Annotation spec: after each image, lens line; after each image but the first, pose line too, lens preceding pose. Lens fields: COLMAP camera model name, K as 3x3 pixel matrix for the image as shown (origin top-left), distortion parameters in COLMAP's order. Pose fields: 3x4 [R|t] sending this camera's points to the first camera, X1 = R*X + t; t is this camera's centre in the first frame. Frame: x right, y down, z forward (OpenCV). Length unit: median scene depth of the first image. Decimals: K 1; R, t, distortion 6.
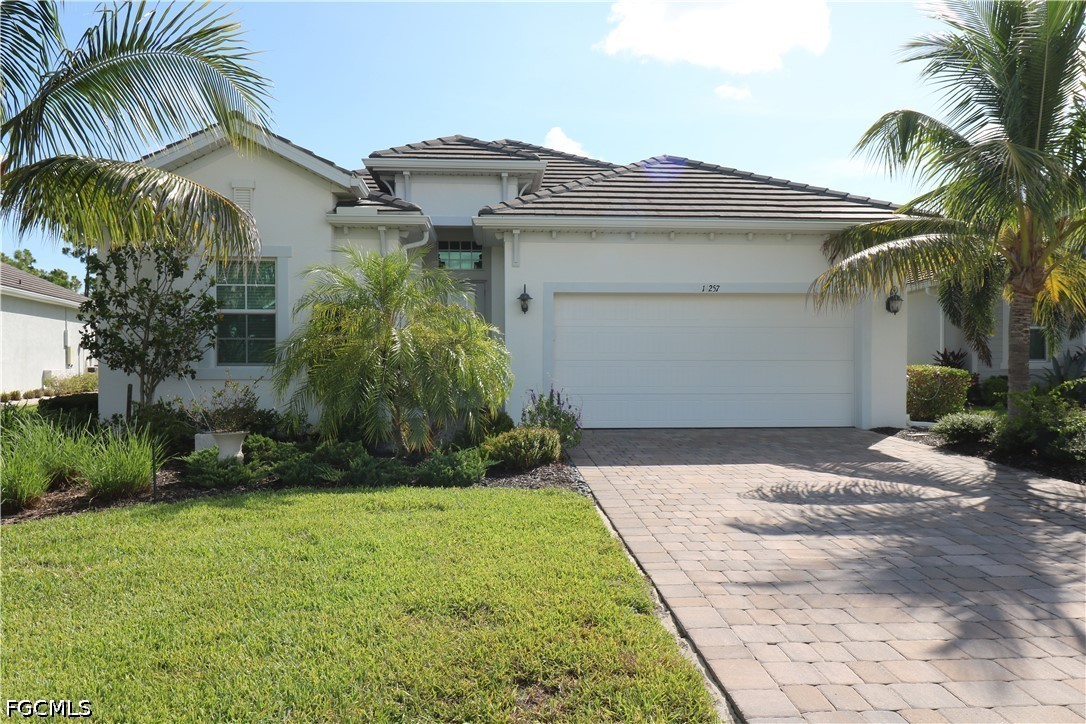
lens RADIAL K [[670.5, 0, 543.8], [0, 670.5, 391.8], [0, 0, 1]] dist [0.001801, -0.023130]
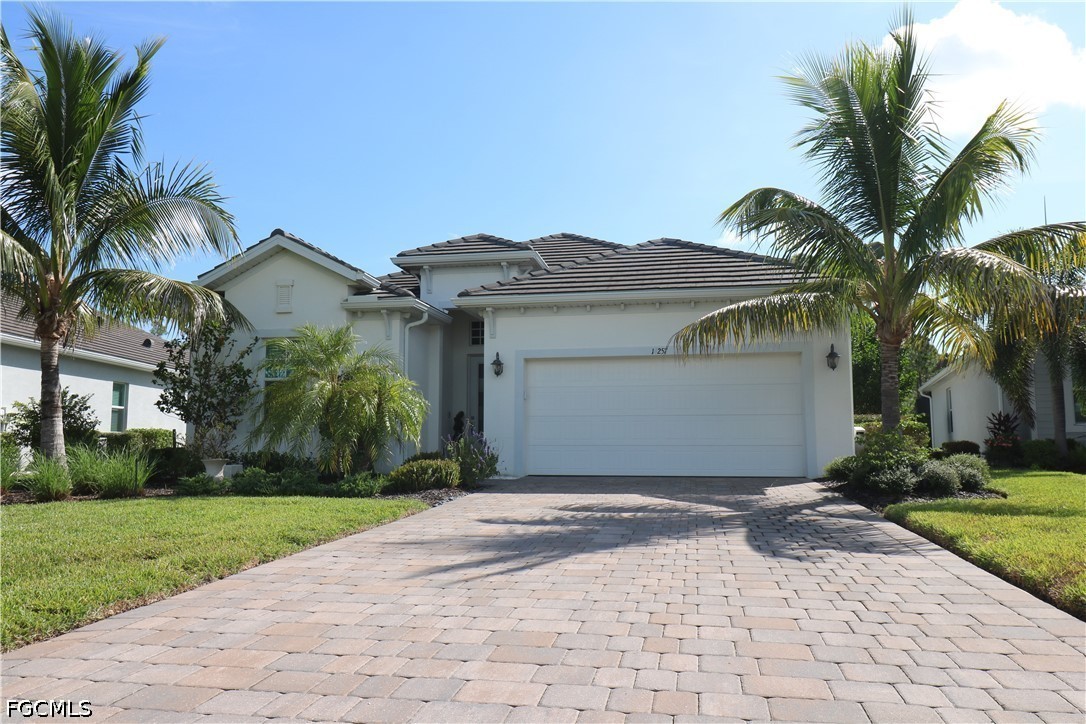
lens RADIAL K [[670.5, 0, 543.8], [0, 670.5, 391.8], [0, 0, 1]] dist [0.001801, -0.023130]
pose [[0.973865, -0.015754, -0.226582, 0.322524], [-0.012877, 0.992157, -0.124331, 0.056424], [0.226764, 0.123999, 0.966024, -0.120759]]
